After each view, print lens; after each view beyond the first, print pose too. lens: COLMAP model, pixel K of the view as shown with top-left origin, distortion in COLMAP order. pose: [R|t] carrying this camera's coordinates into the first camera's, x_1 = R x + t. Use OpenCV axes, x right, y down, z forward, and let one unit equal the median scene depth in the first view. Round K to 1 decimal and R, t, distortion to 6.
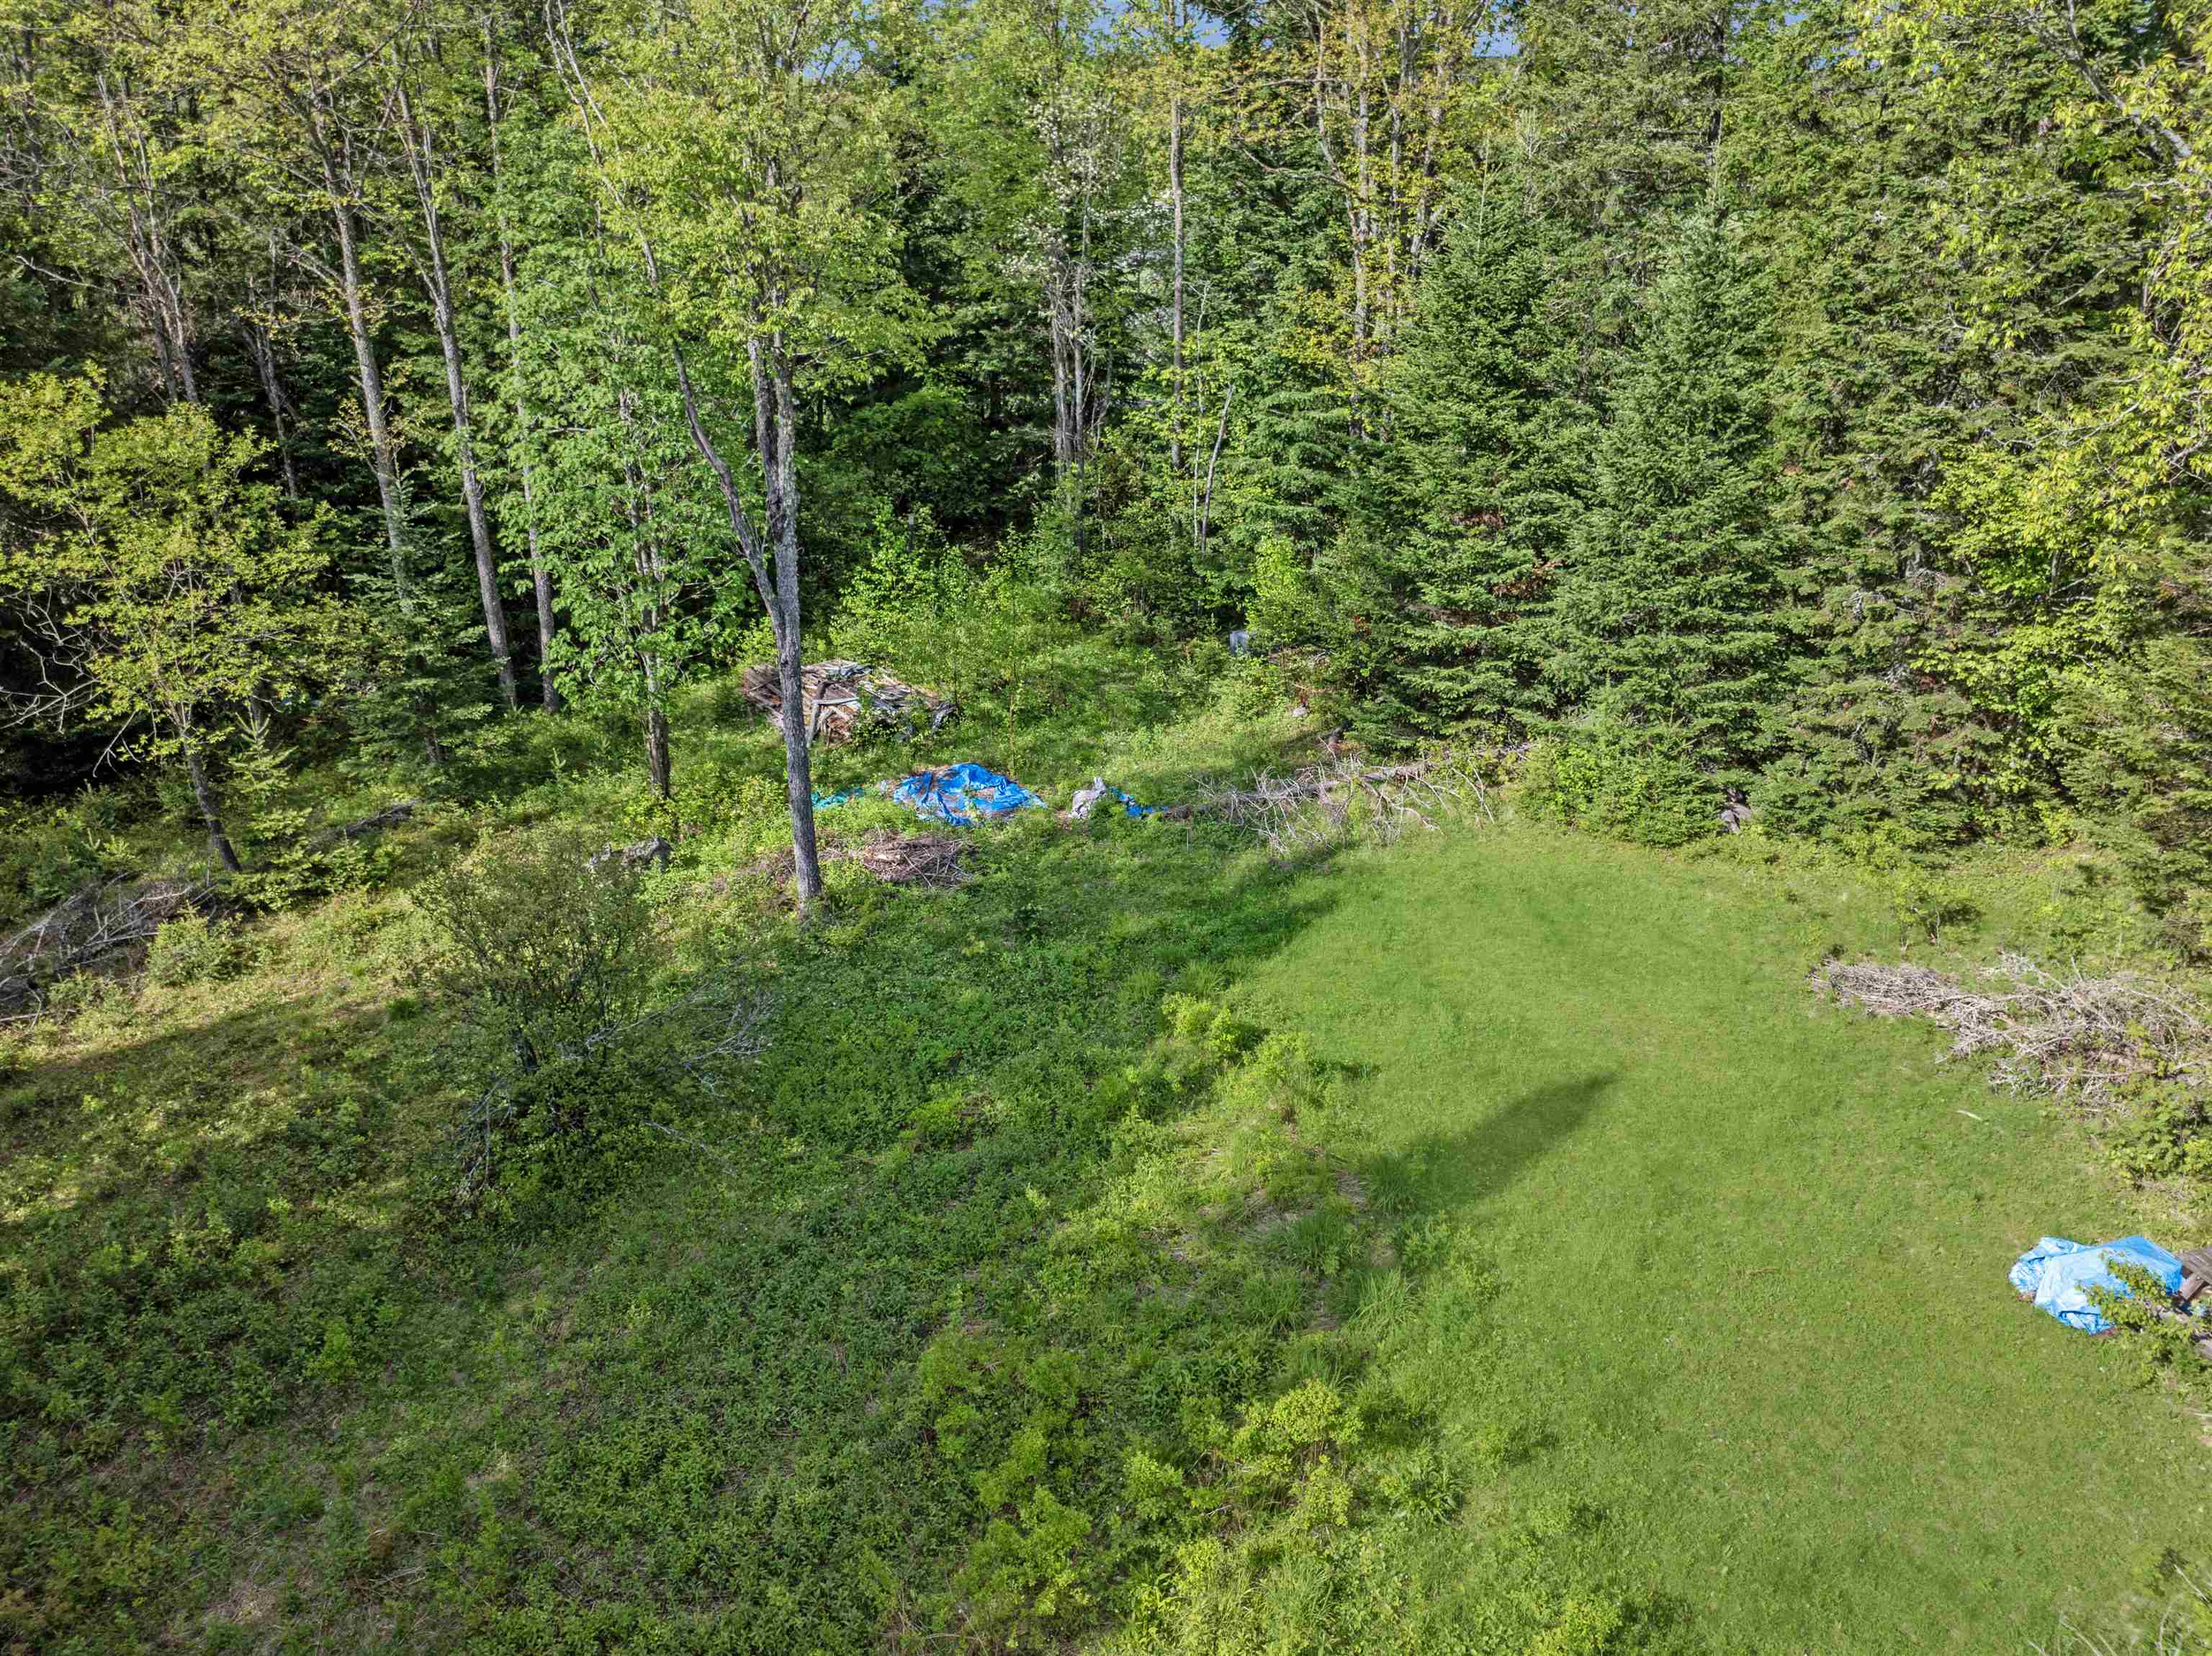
lens RADIAL K [[1572.4, 0, 1112.5], [0, 1572.4, 784.3], [0, 0, 1]] dist [-0.056207, 0.038071]
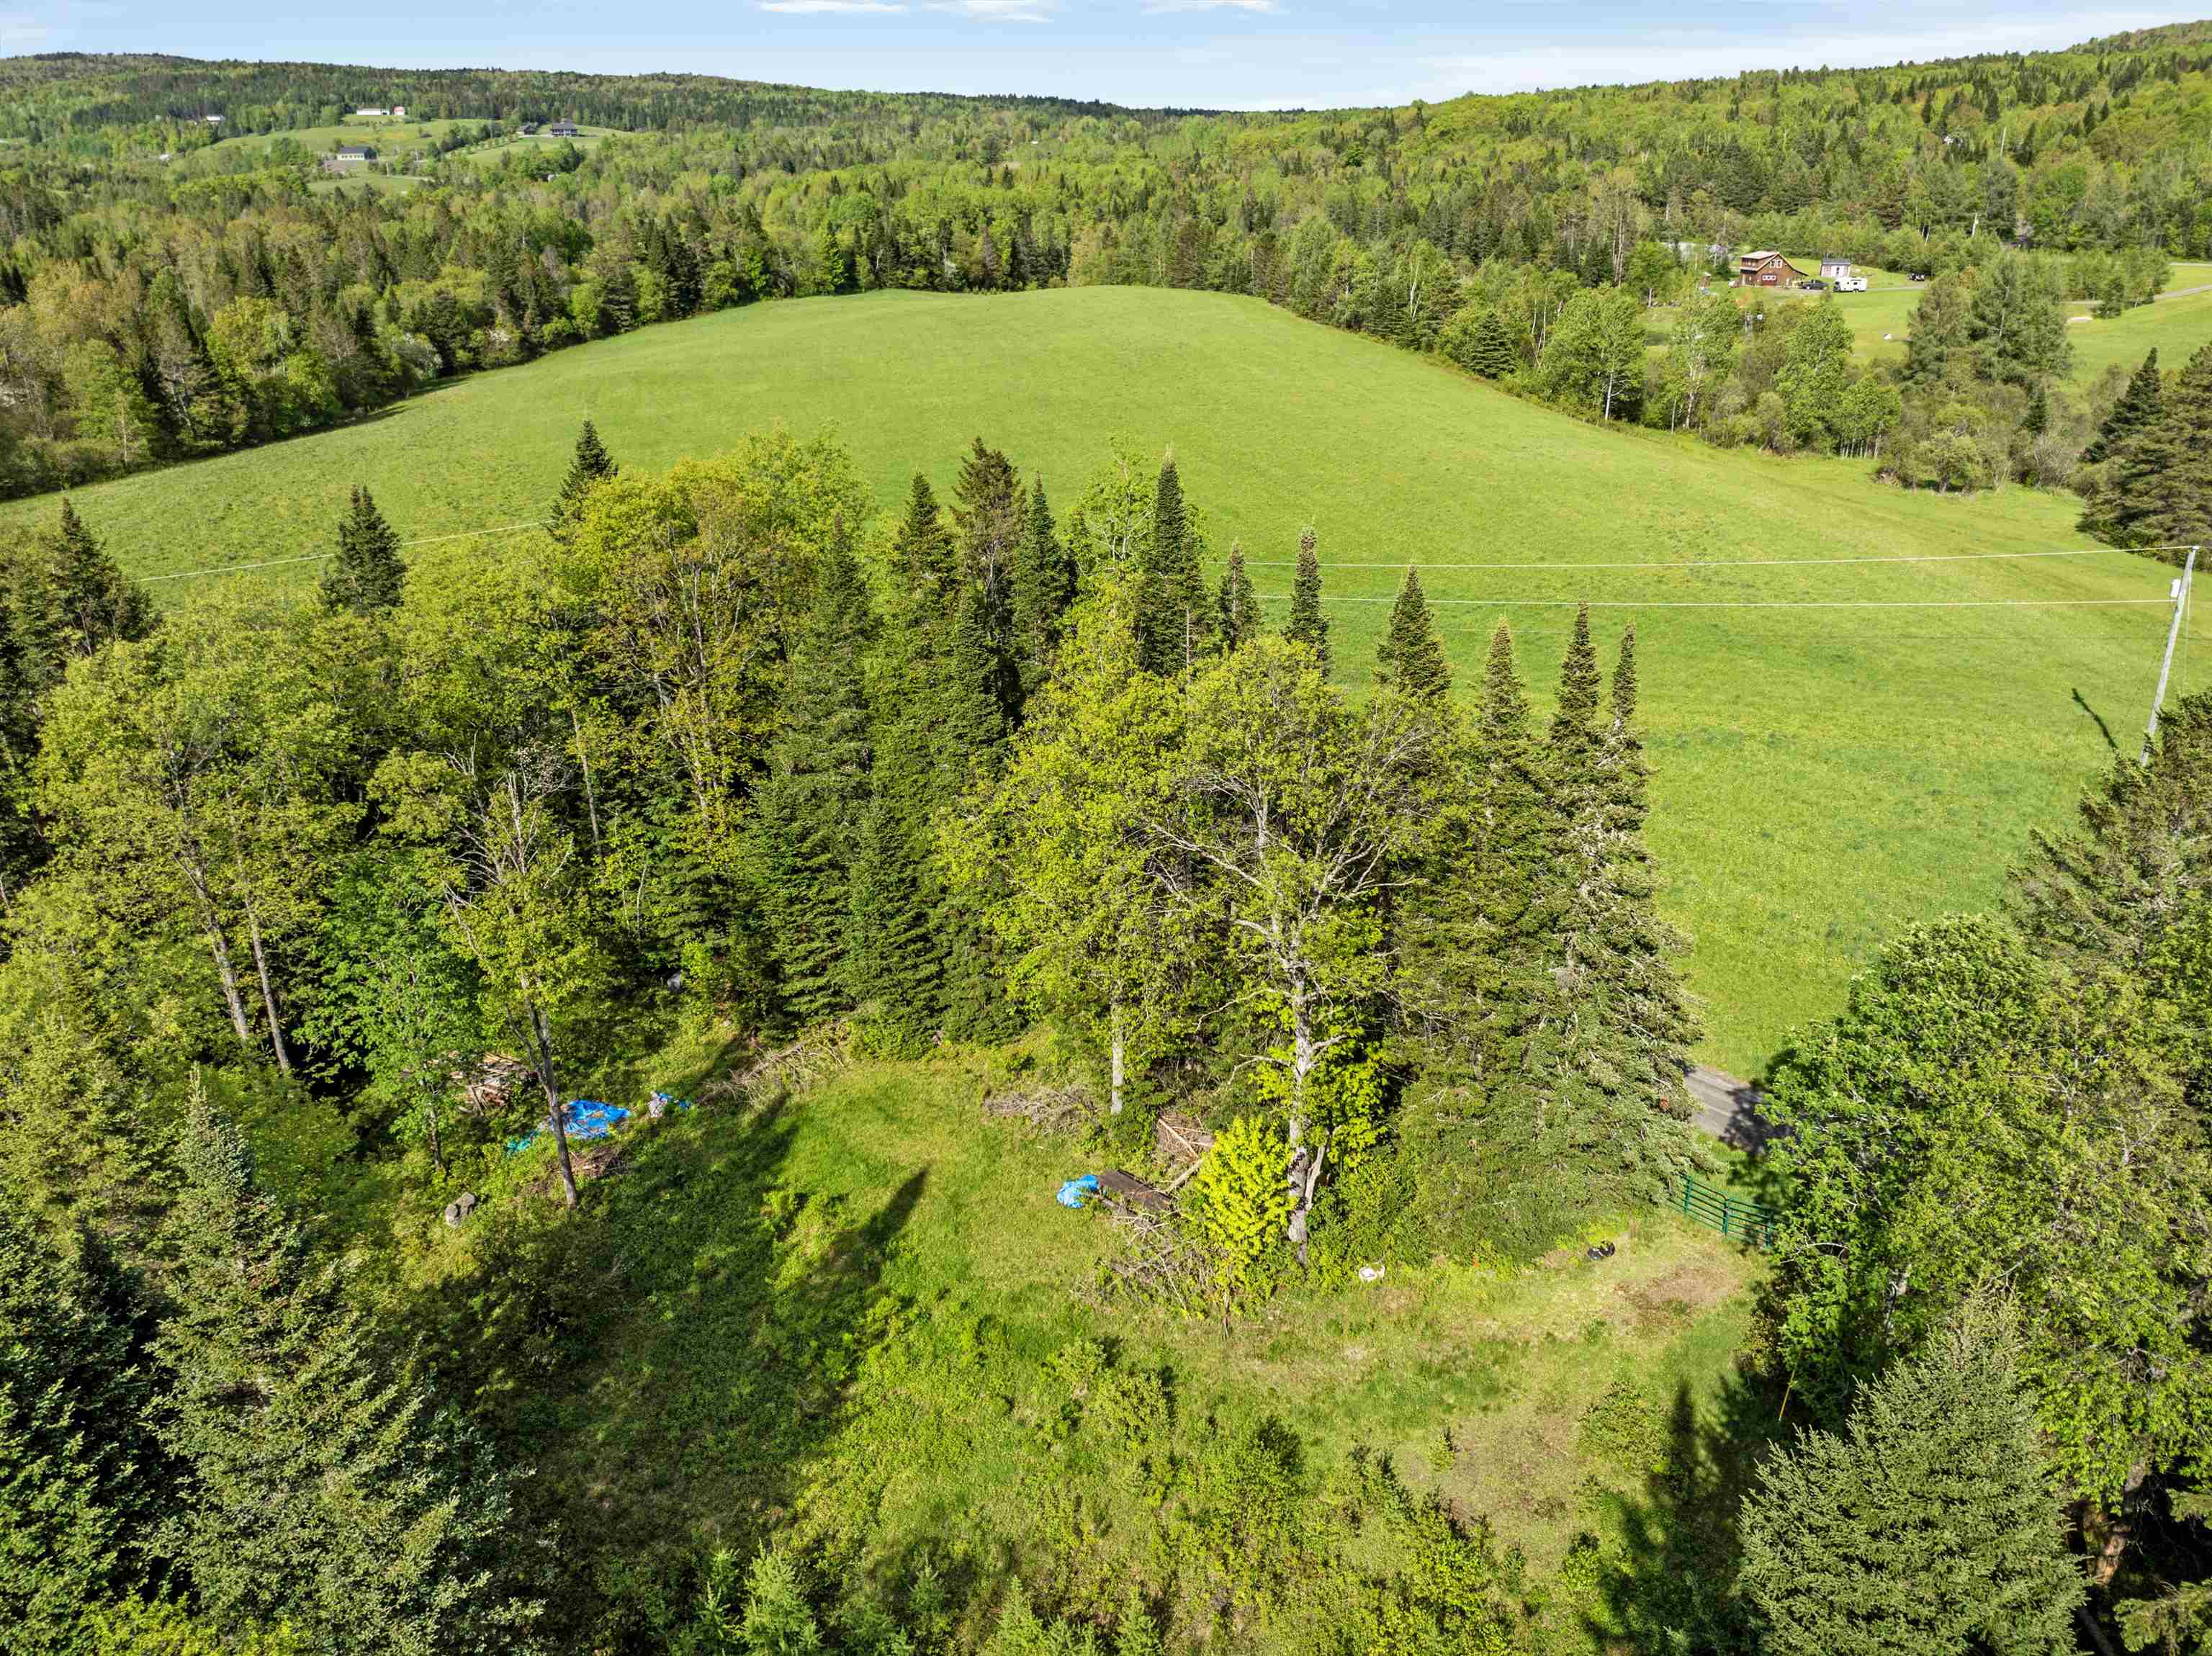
lens RADIAL K [[1572.4, 0, 1112.5], [0, 1572.4, 784.3], [0, 0, 1]] dist [-0.056207, 0.038071]
pose [[0.838425, -0.204776, 0.505084, -0.560700], [0.204871, 0.977180, 0.056099, -0.478370], [-0.505046, 0.056442, 0.861245, -1.344023]]
